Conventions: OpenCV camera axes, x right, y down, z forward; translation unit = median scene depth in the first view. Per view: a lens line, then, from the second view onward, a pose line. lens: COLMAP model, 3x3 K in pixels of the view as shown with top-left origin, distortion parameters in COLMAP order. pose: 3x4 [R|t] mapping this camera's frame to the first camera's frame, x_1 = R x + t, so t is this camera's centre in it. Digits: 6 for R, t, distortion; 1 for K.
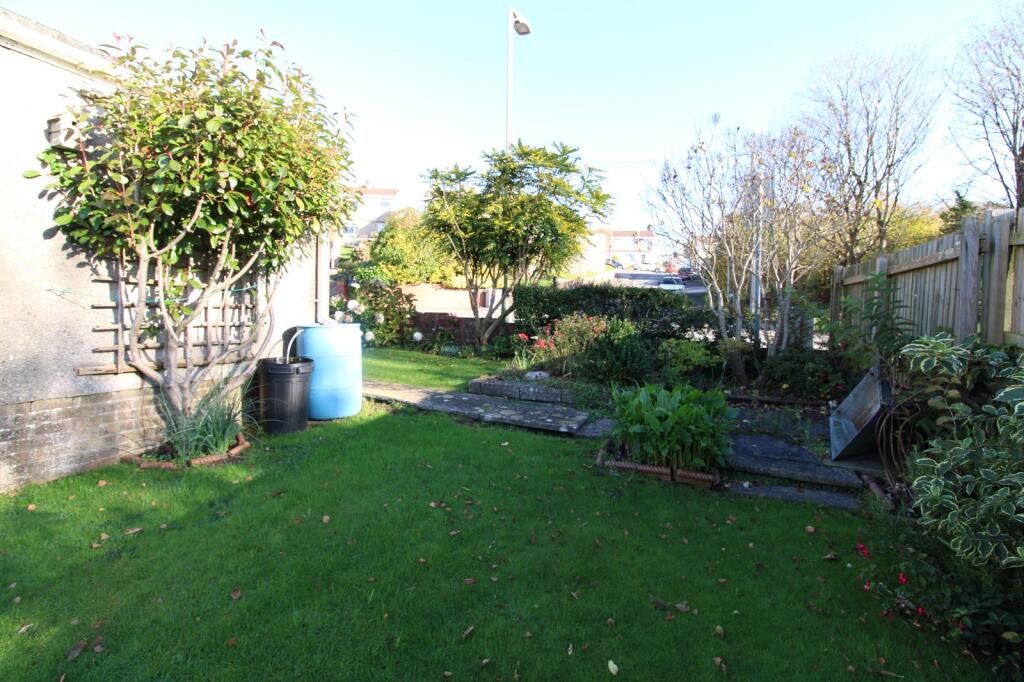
lens RADIAL K [[469.0, 0, 516.9], [0, 469.0, 326.4], [0, 0, 1]] dist [-0.001424, -0.012192]
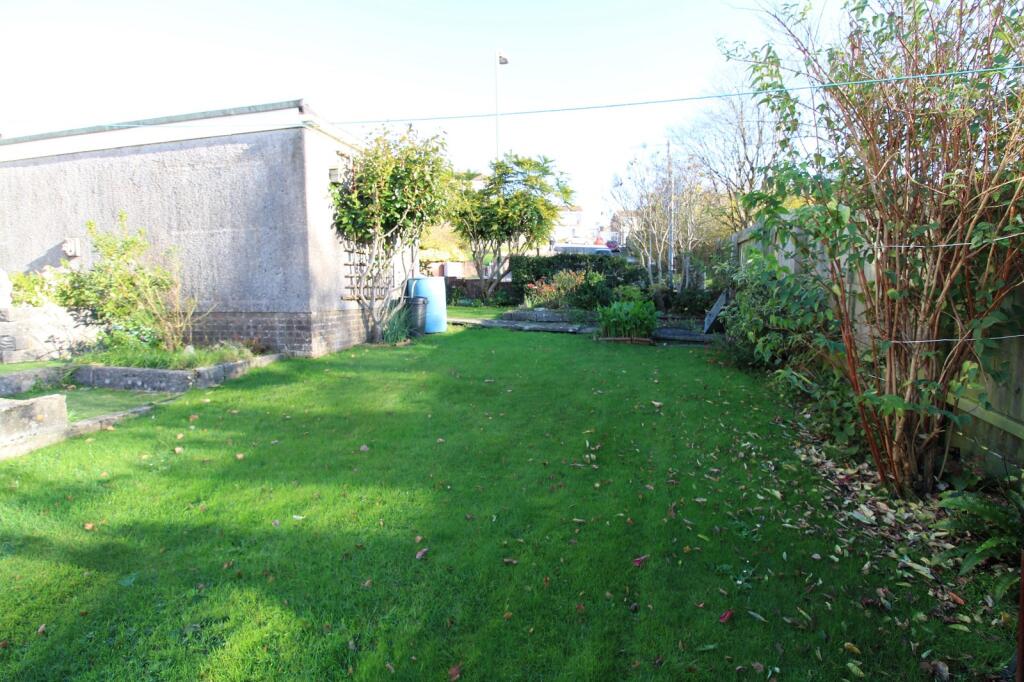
lens RADIAL K [[469.0, 0, 516.9], [0, 469.0, 326.4], [0, 0, 1]] dist [-0.001424, -0.012192]
pose [[0.988758, -0.038332, 0.144525, -0.213636], [0.030598, 0.997997, 0.055363, 0.055030], [-0.146358, -0.050318, 0.987951, -0.446974]]
